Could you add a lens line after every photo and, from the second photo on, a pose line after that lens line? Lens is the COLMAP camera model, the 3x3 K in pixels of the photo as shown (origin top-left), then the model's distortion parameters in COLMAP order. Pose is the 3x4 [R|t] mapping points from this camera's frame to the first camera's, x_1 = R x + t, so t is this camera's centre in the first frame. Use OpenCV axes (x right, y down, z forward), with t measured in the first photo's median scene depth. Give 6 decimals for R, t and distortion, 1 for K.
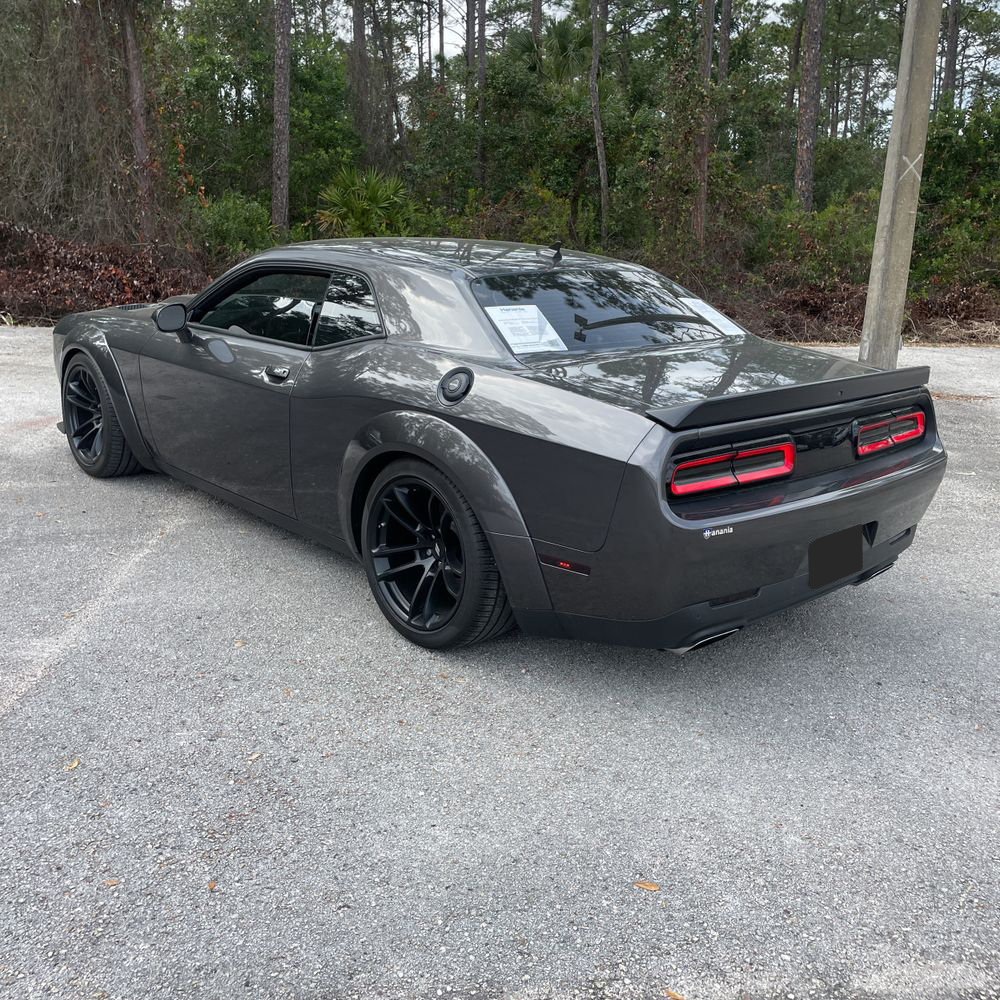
lens RADIAL K [[1018.1, 0, 497.3], [0, 1018.1, 481.7], [0, 0, 1]] dist [0.088999, -0.123875]
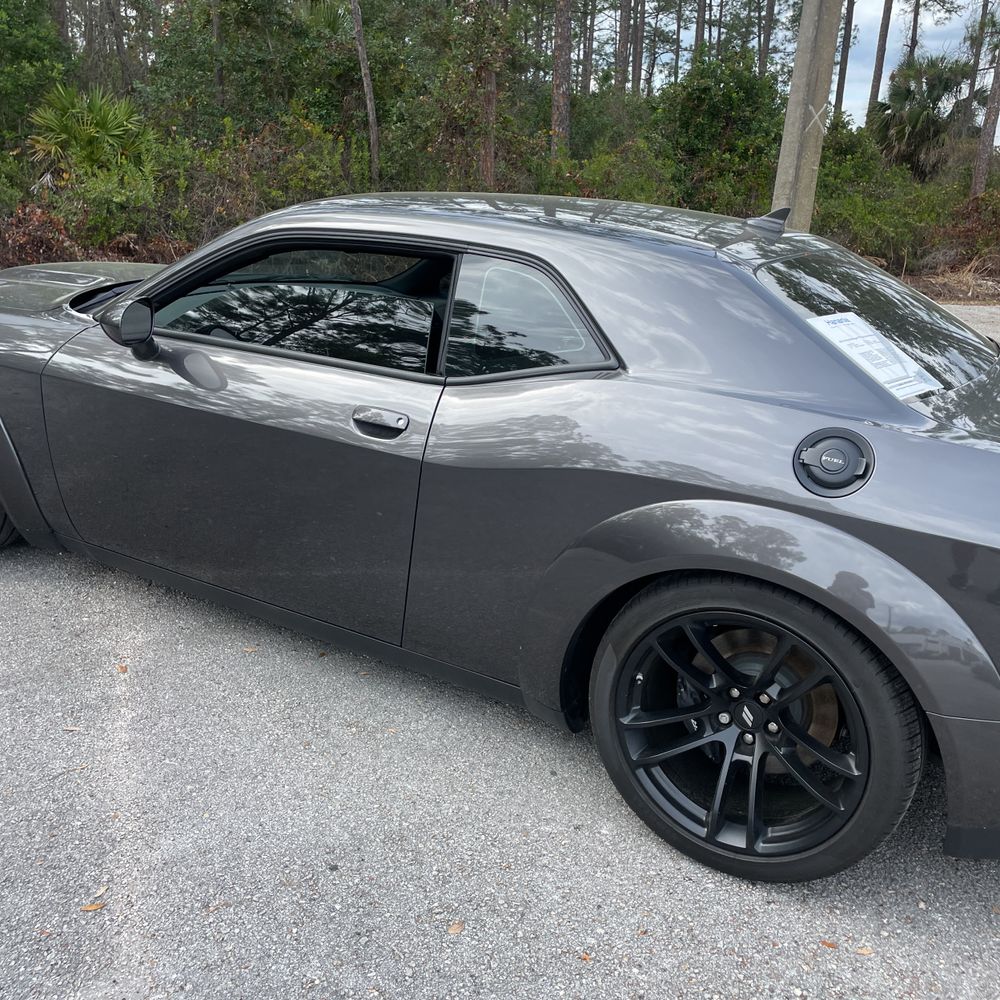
lens RADIAL K [[1018.1, 0, 497.3], [0, 1018.1, 481.7], [0, 0, 1]] dist [0.088999, -0.123875]
pose [[0.956334, -0.057702, 0.286522, -0.072199], [0.041980, 0.997272, 0.060719, -0.023089], [-0.289244, -0.046039, 0.956148, 0.088377]]
